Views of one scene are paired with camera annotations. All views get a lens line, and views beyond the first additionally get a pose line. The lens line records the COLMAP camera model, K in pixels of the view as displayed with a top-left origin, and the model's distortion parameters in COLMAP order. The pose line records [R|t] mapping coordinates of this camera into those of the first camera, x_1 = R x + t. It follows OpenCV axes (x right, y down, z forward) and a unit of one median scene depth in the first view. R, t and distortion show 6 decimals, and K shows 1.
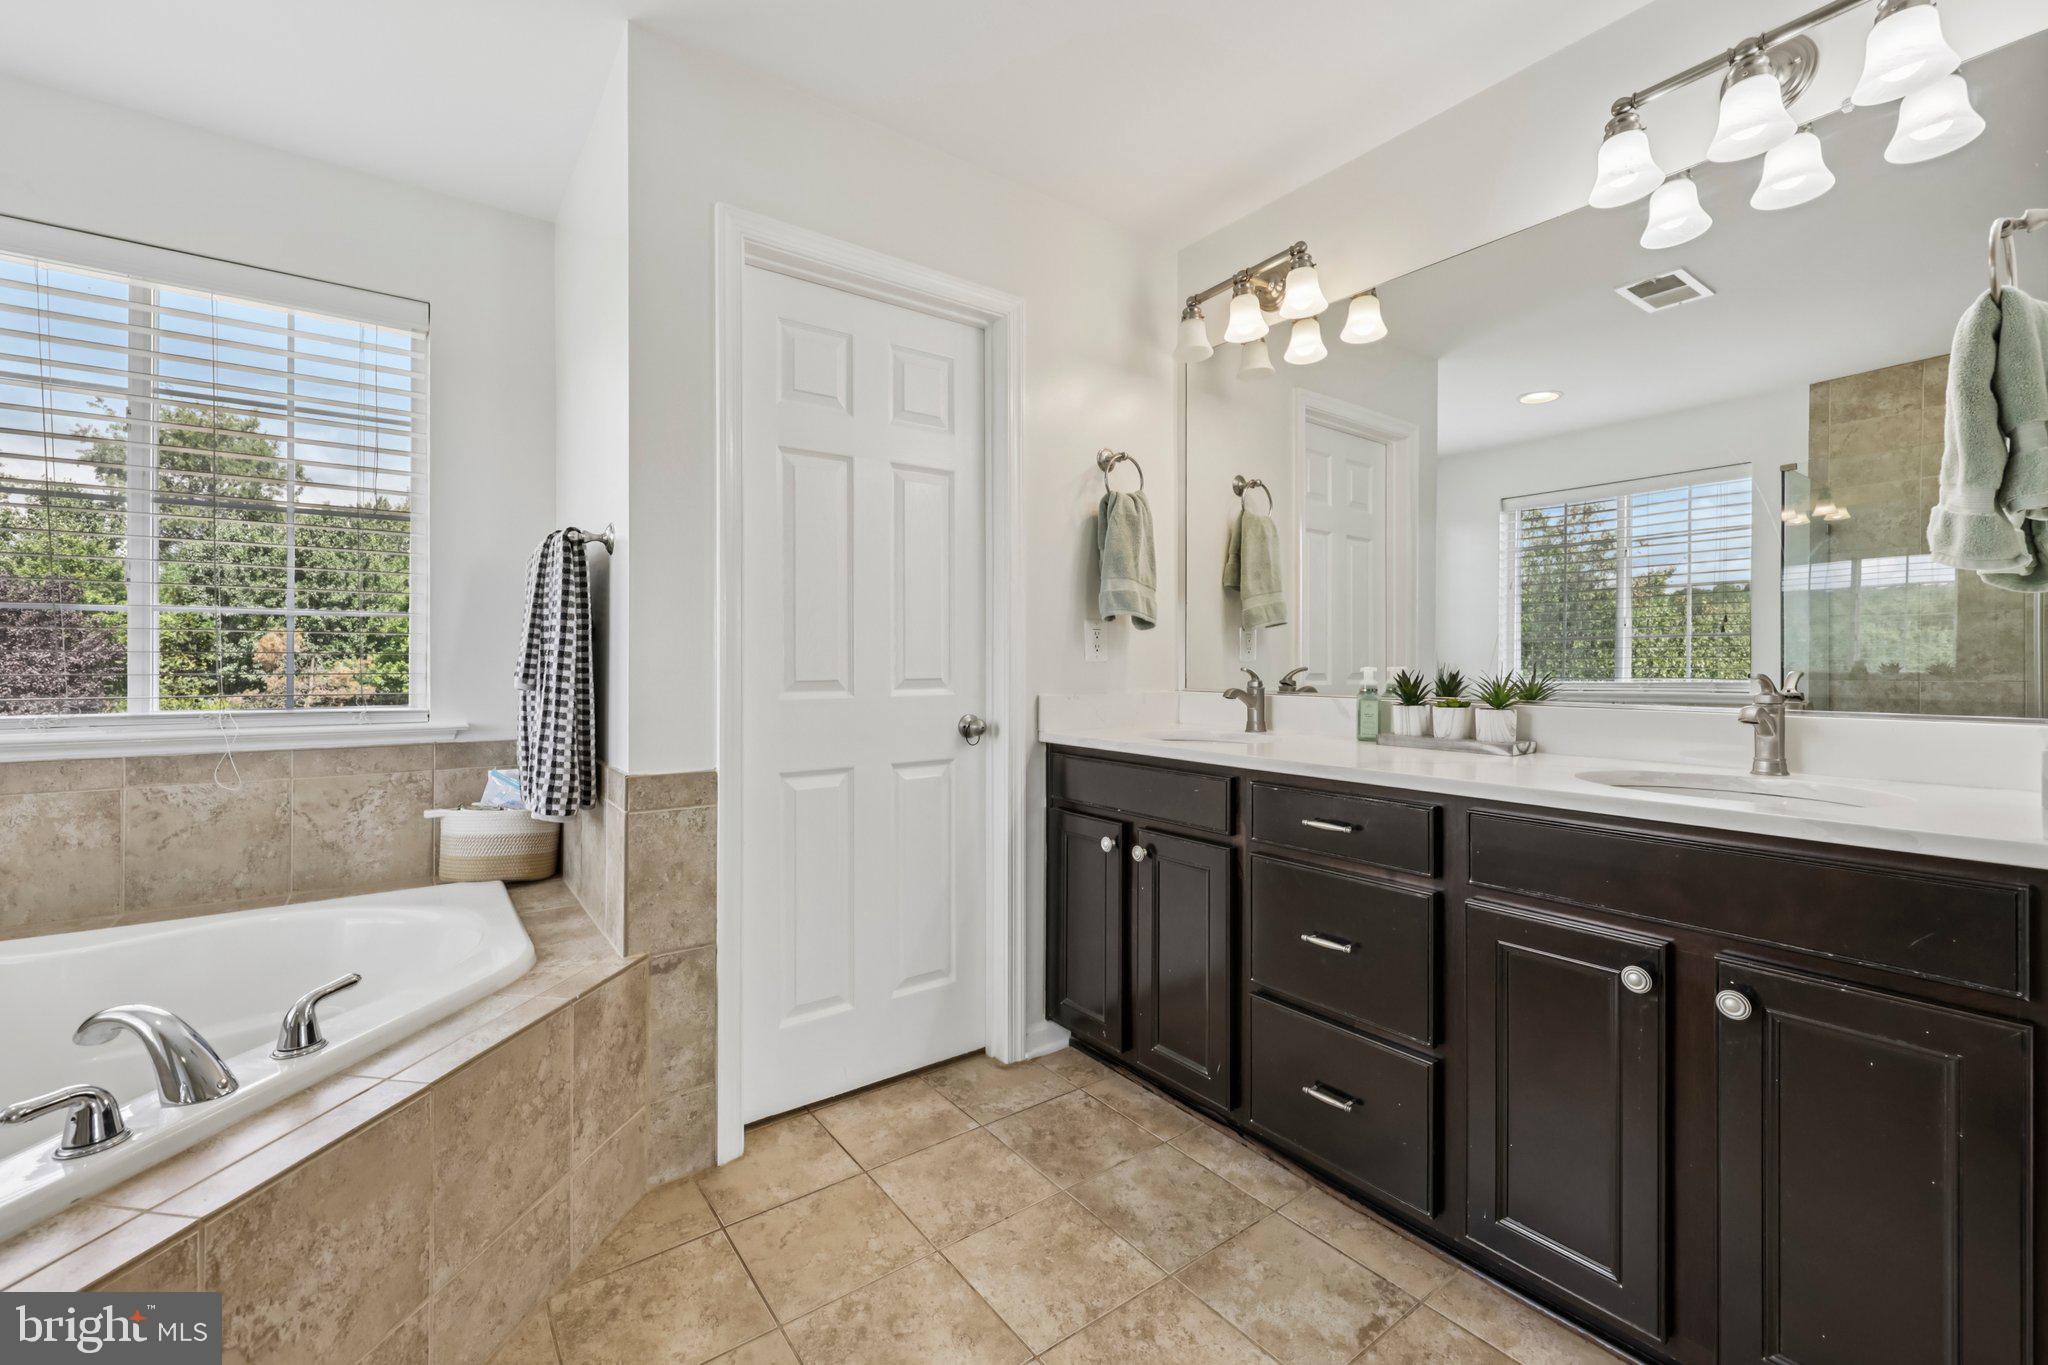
lens RADIAL K [[845.6, 0, 1021.9], [0, 845.6, 661.2], [0, 0, 1]] dist [-0.002068, 0.000353]
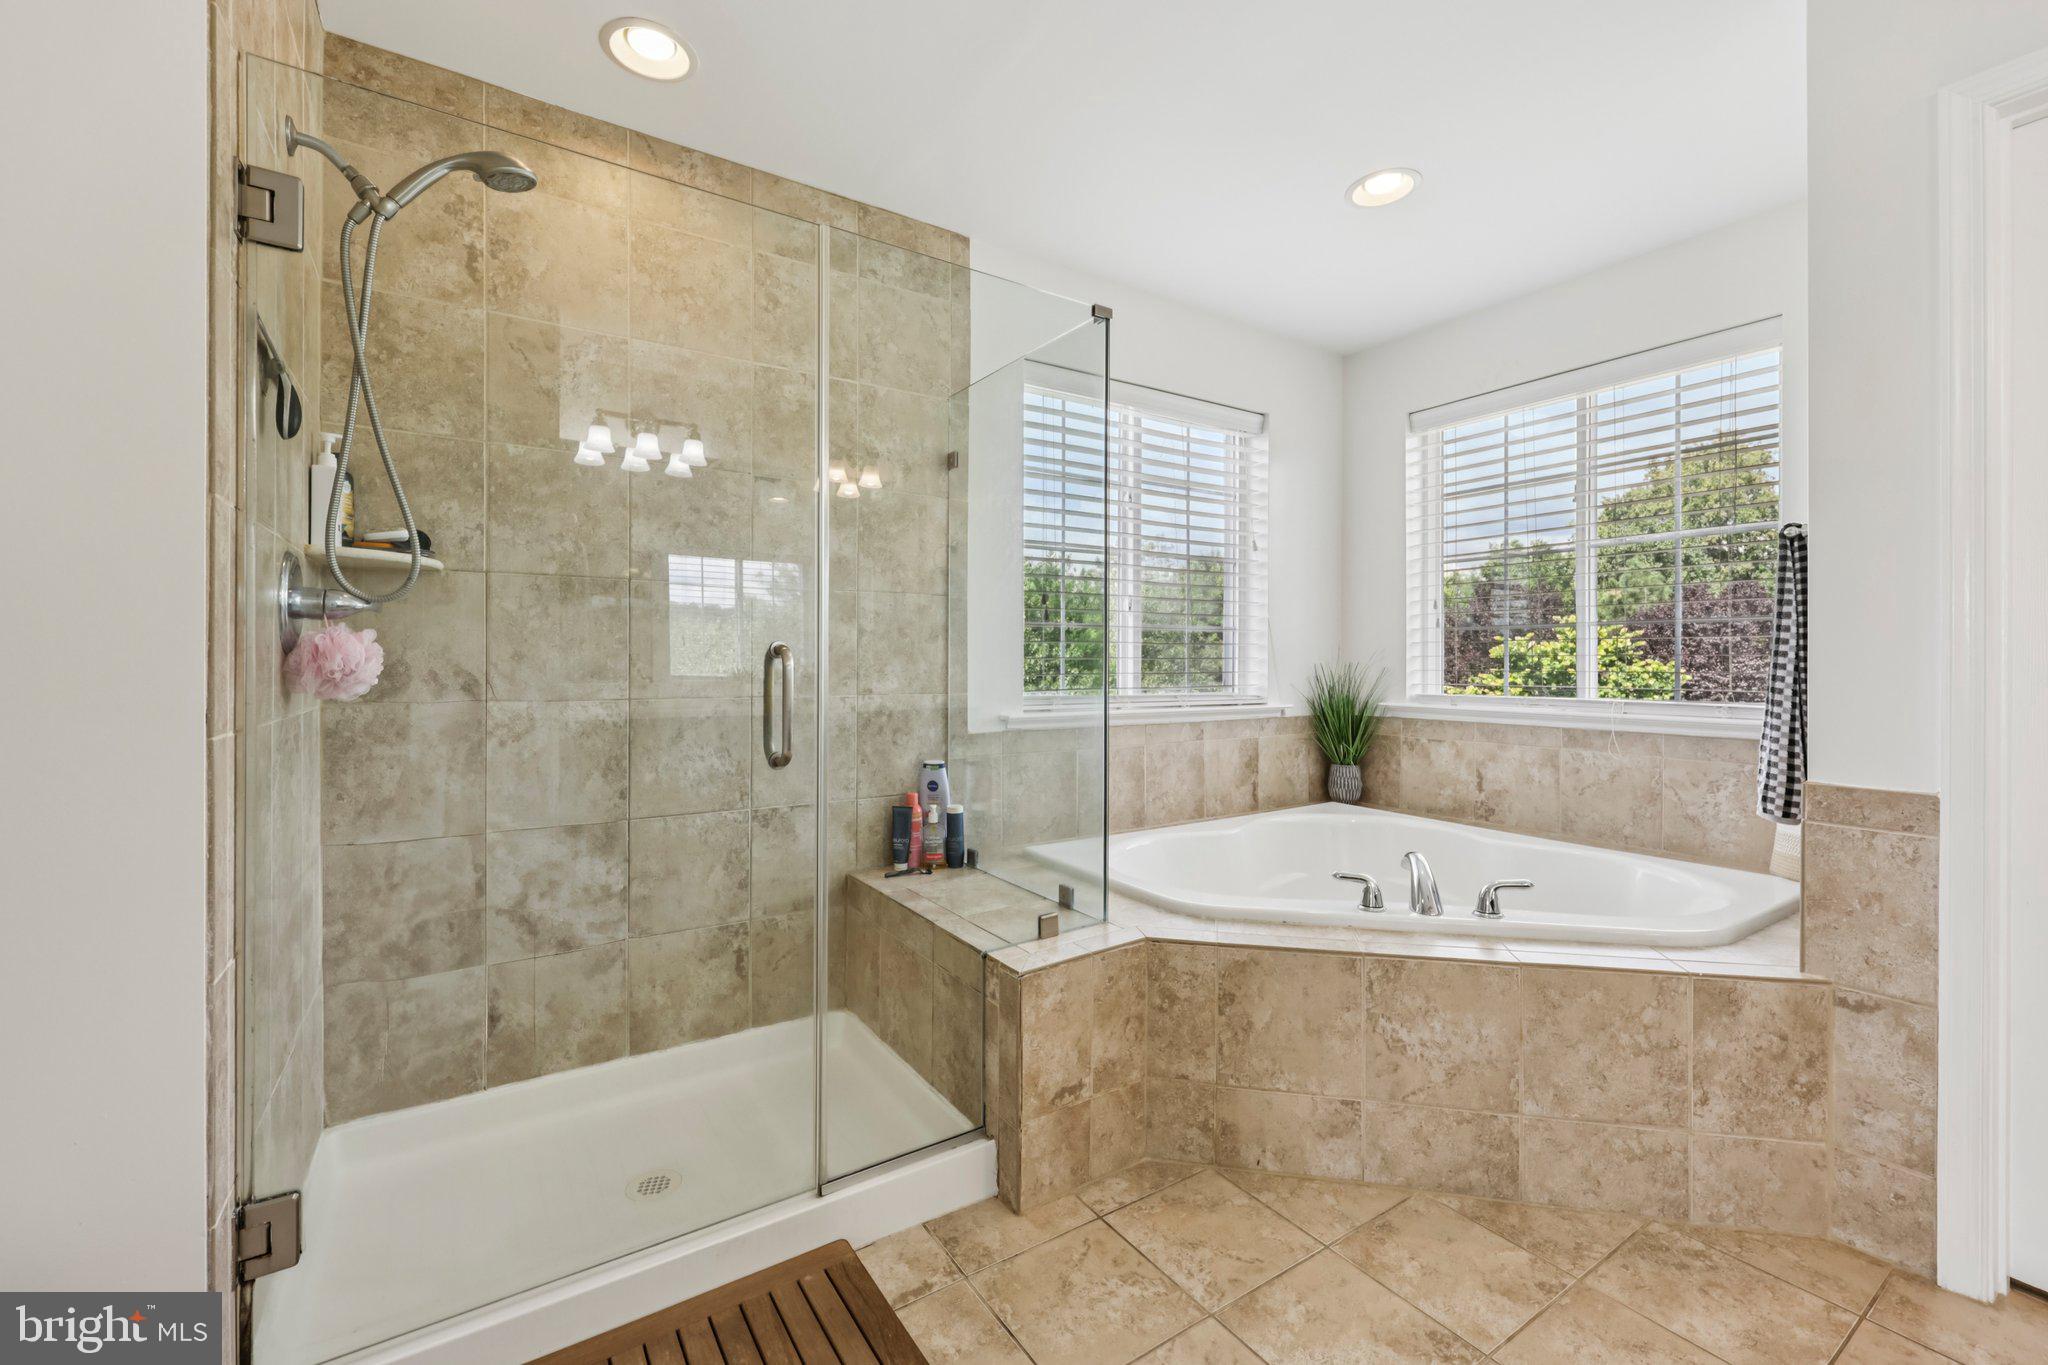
lens RADIAL K [[845.6, 0, 1028.1], [0, 845.6, 668.1], [0, 0, 1]] dist [-0.002068, 0.000353]
pose [[-0.063980, 0.003901, -0.997944, 0.500926], [-0.001004, 0.999992, 0.003974, 0.005872], [0.997951, 0.001256, -0.063976, 0.185062]]
